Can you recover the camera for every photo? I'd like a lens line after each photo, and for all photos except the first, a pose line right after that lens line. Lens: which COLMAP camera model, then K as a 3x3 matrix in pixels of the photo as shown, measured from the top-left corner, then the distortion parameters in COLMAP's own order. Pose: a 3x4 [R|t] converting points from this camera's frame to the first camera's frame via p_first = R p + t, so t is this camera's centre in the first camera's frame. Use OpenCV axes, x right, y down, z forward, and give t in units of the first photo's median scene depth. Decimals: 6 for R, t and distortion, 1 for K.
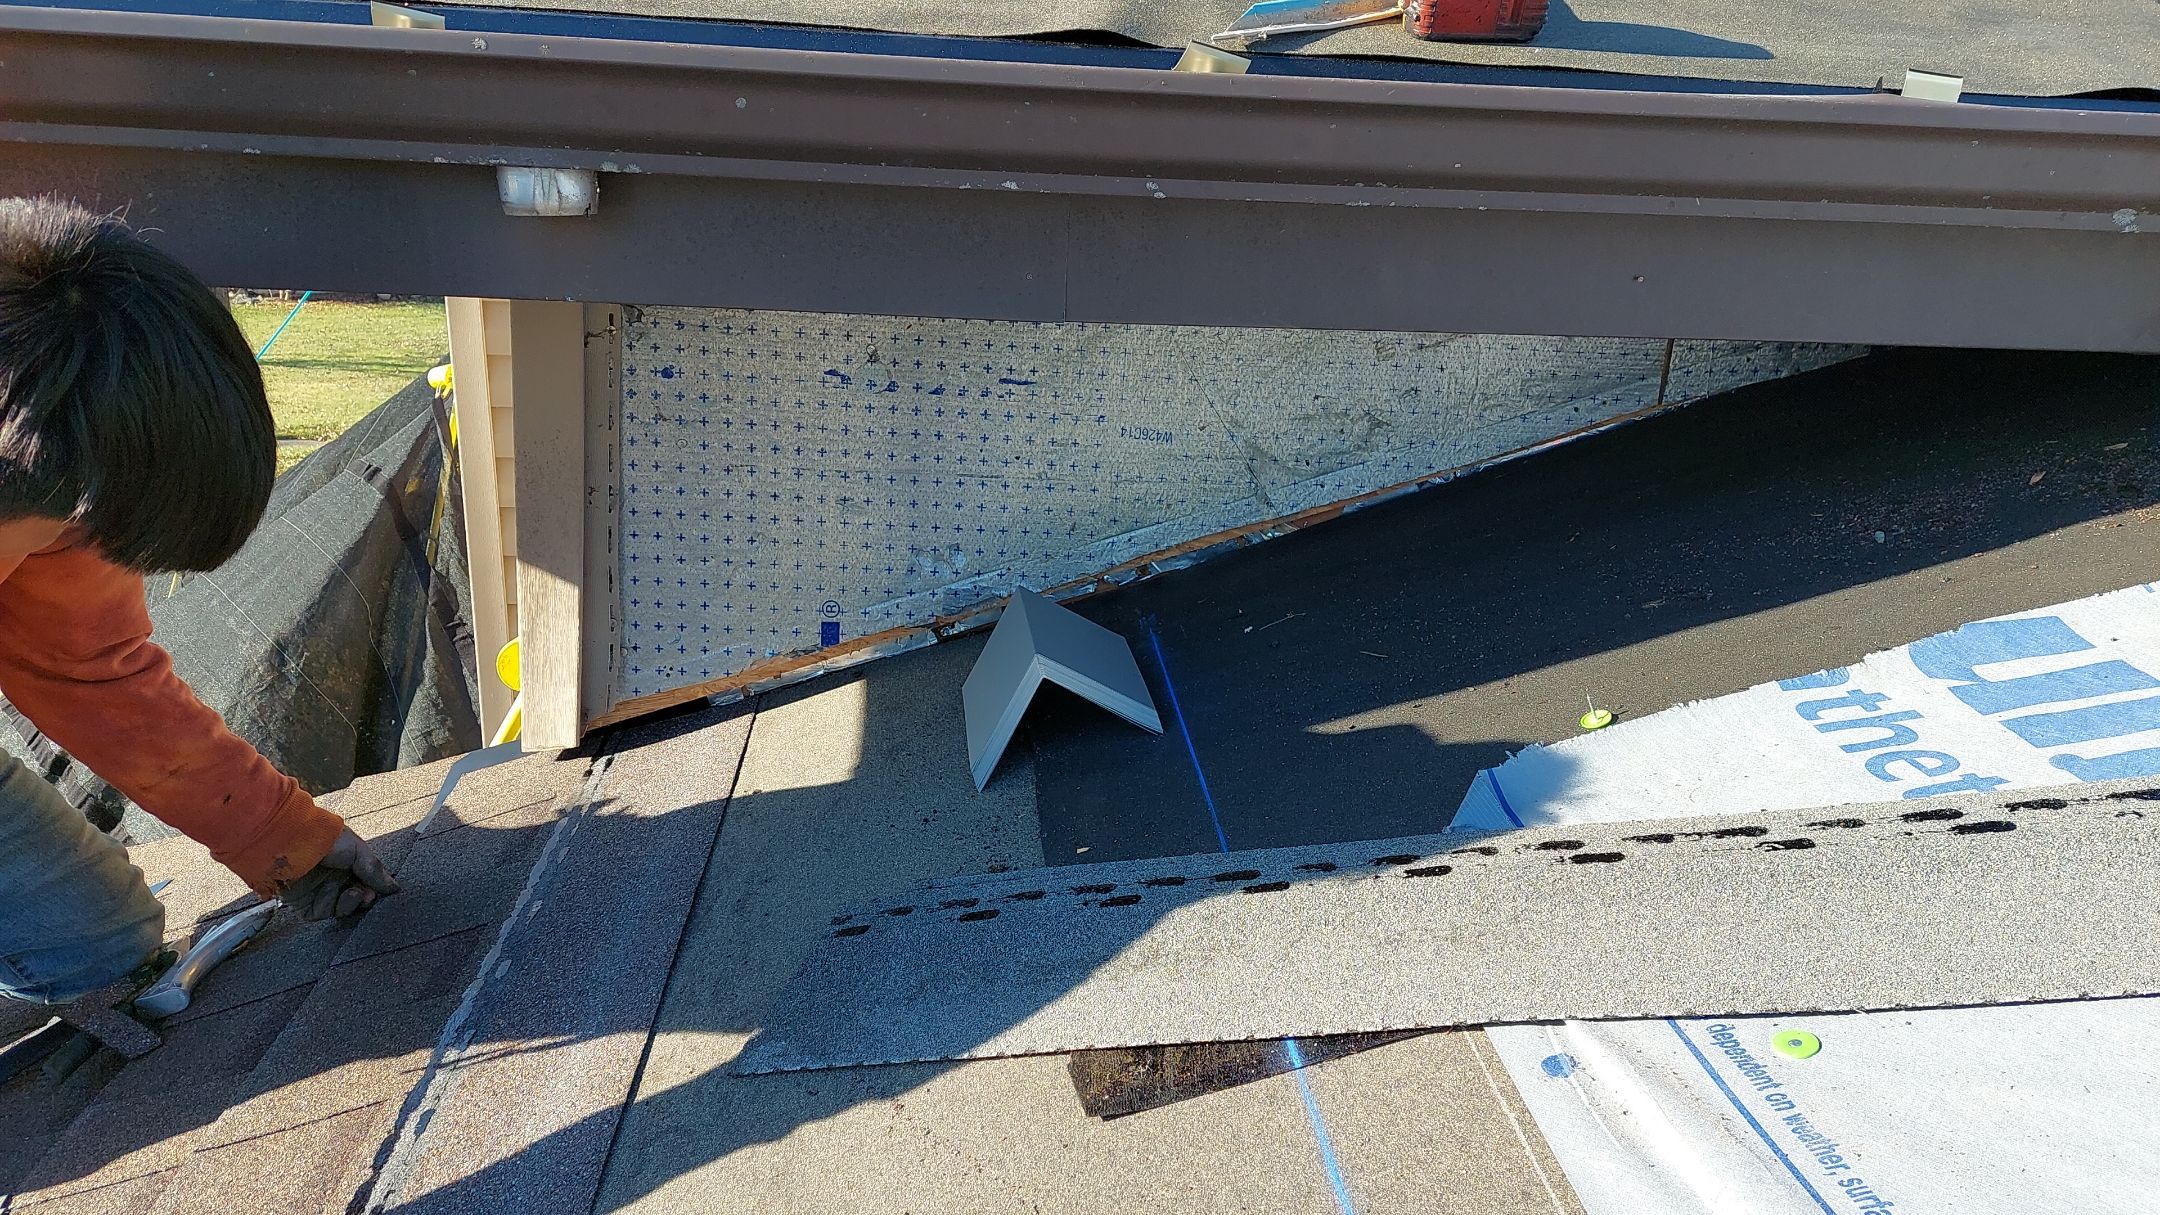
lens RADIAL K [[1514.3, 0, 1095.0], [0, 1514.3, 613.4], [0, 0, 1]] dist [0.060975, -0.086830]
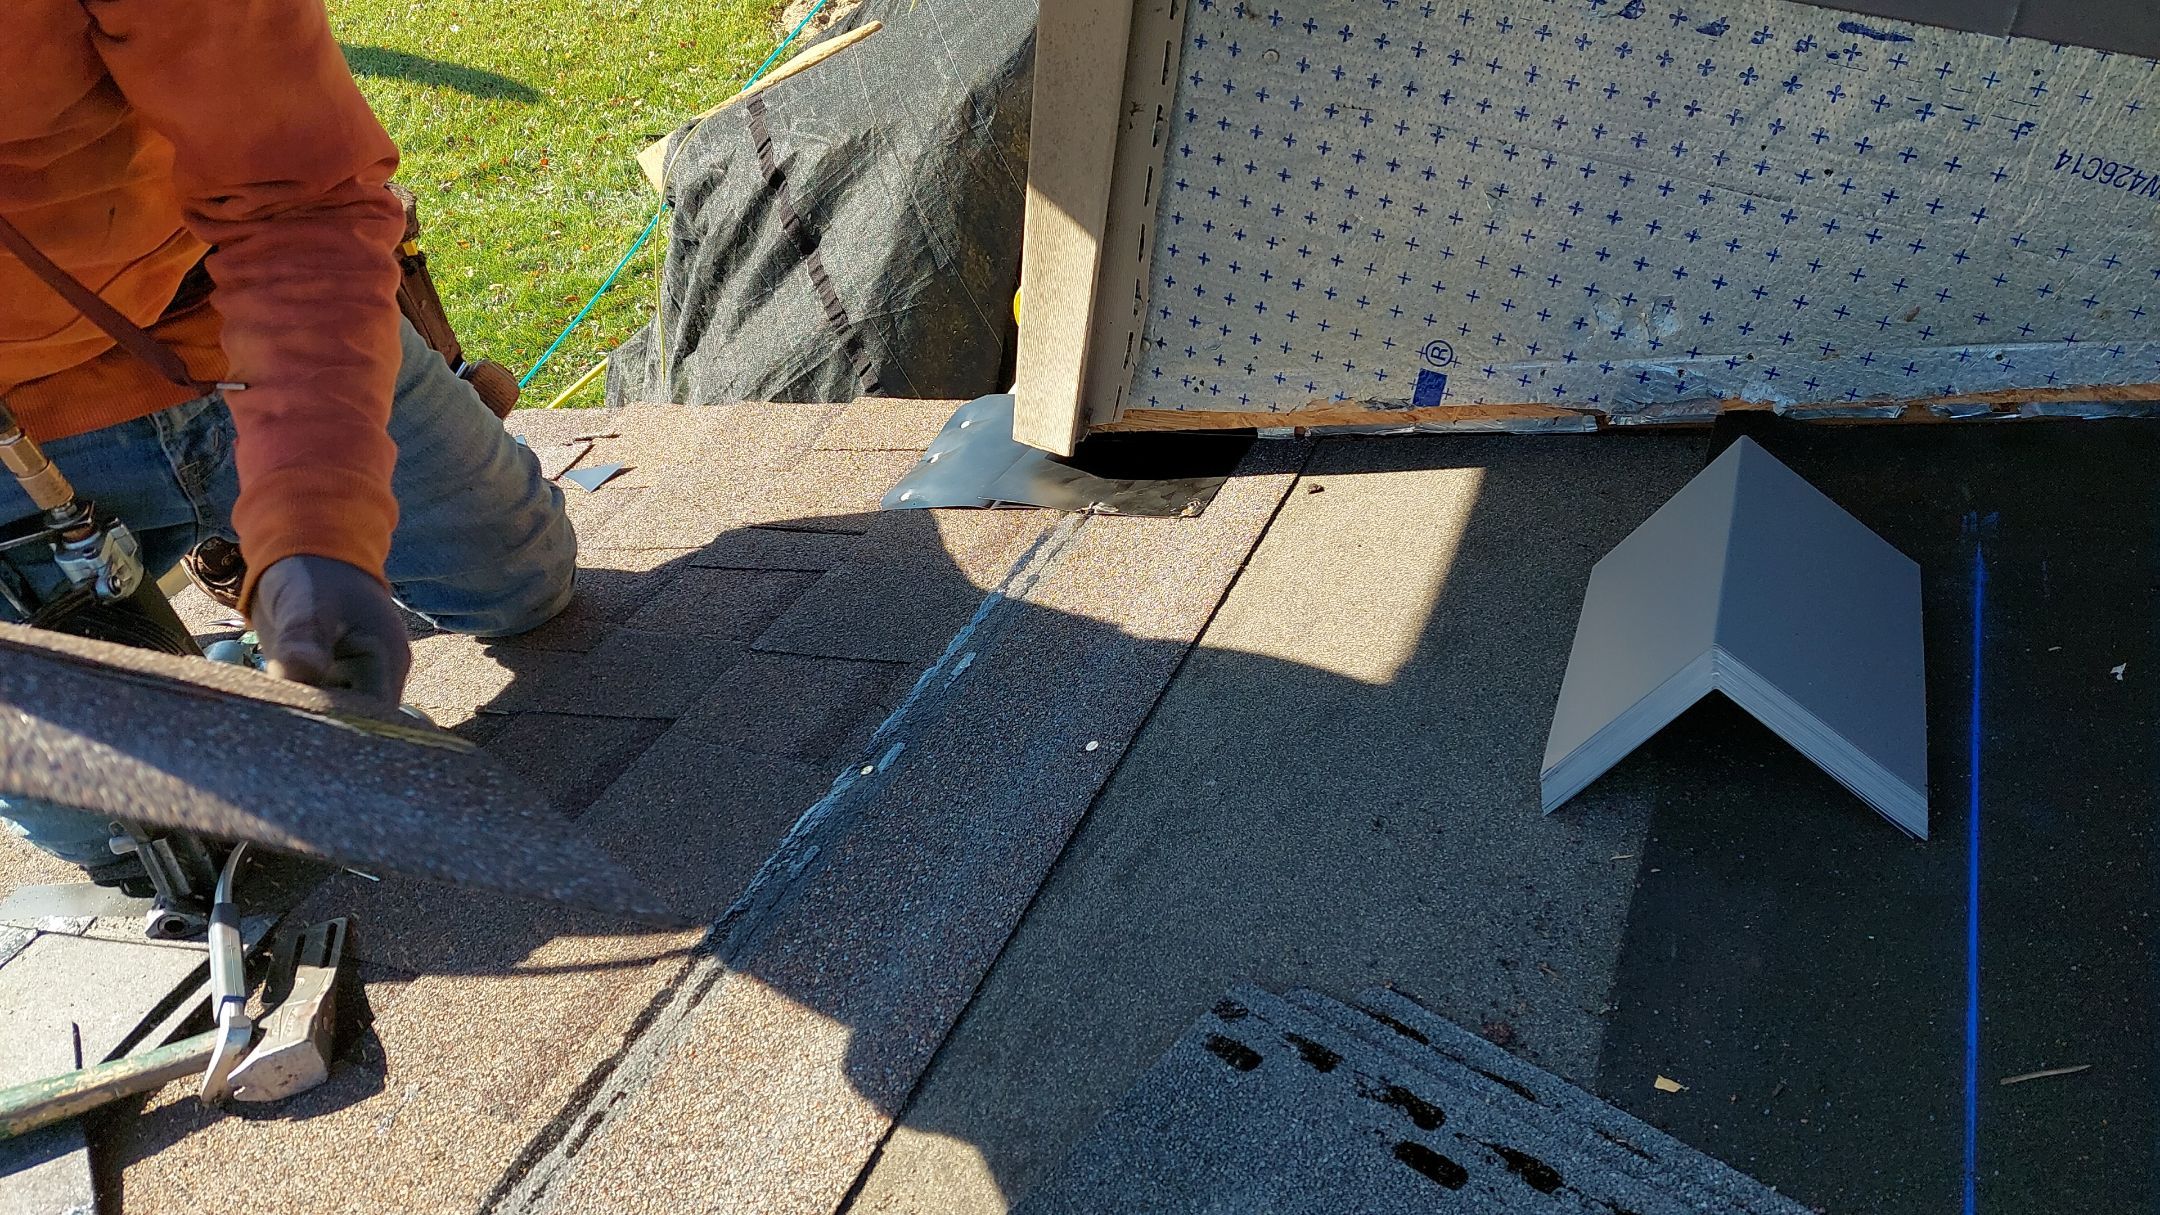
lens RADIAL K [[1515.7, 0, 1068.5], [0, 1515.7, 594.3], [0, 0, 1]] dist [0.059027, -0.083032]
pose [[0.864740, 0.304934, -0.399049, -0.021389], [-0.154699, 0.917666, 0.366001, -0.124696], [0.477800, -0.254763, 0.840716, 0.362660]]
